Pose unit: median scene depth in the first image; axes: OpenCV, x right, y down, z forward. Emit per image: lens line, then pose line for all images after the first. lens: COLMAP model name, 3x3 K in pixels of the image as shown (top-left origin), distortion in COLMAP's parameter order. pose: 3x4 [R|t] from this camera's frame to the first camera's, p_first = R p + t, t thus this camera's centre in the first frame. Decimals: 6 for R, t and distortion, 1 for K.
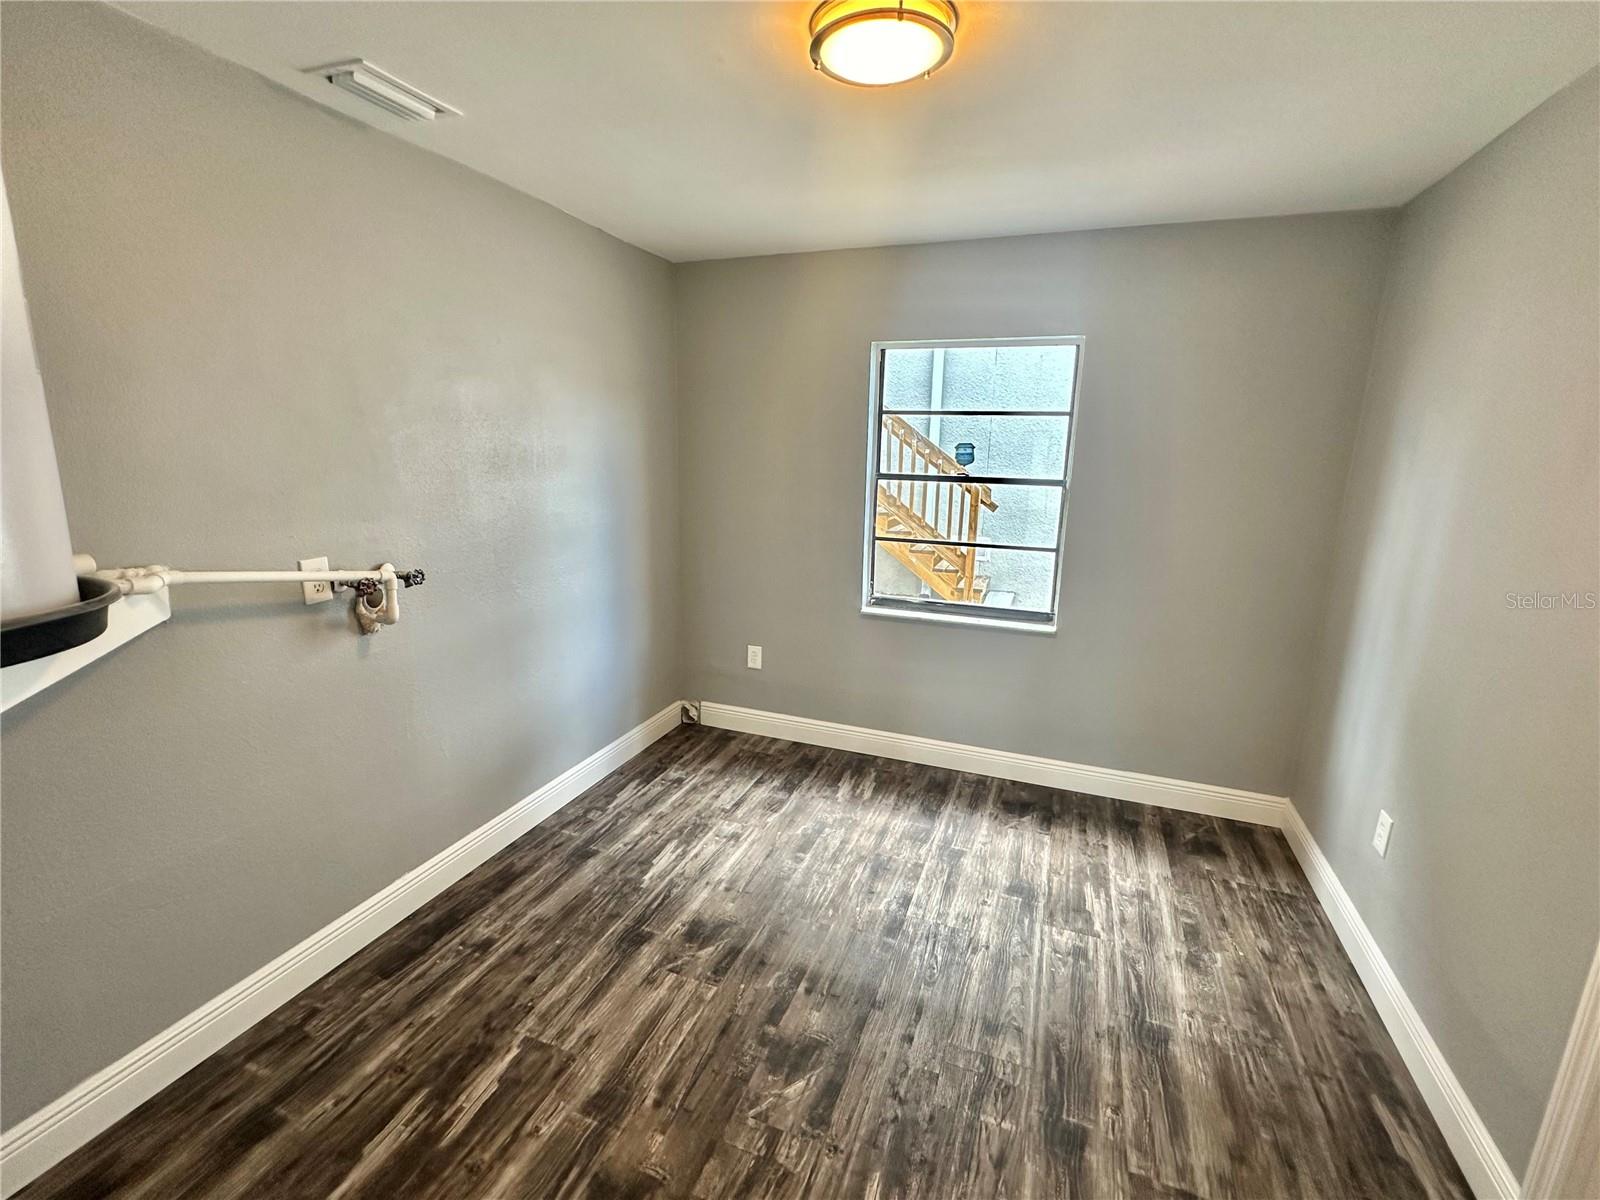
lens RADIAL K [[709.0, 0, 800.0], [0, 709.0, 600.0], [0, 0, 1]] dist [-0.000512, -0.000189]
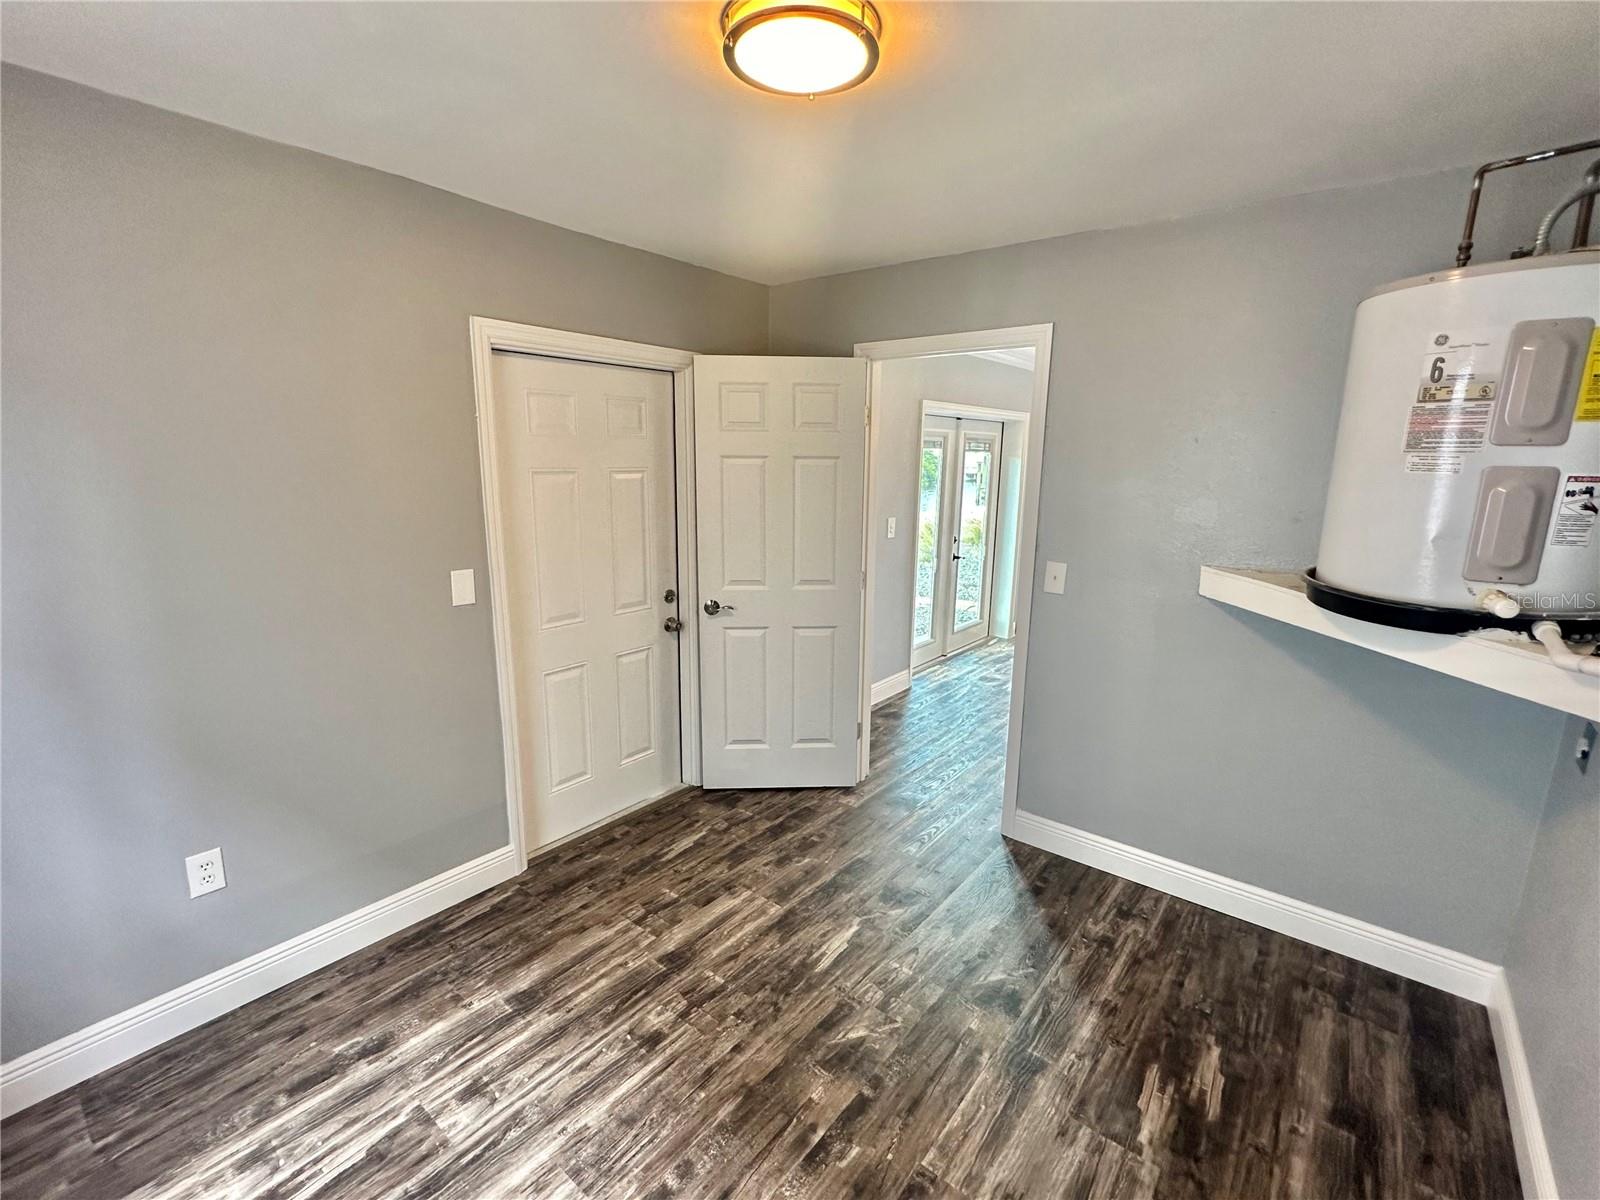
lens RADIAL K [[709.0, 0, 800.0], [0, 709.0, 600.0], [0, 0, 1]] dist [-0.000512, -0.000189]
pose [[-0.950742, -0.095797, 0.294811, -0.177456], [0.035337, 0.911356, 0.410100, -0.399248], [-0.307964, 0.400317, -0.863079, 1.626368]]
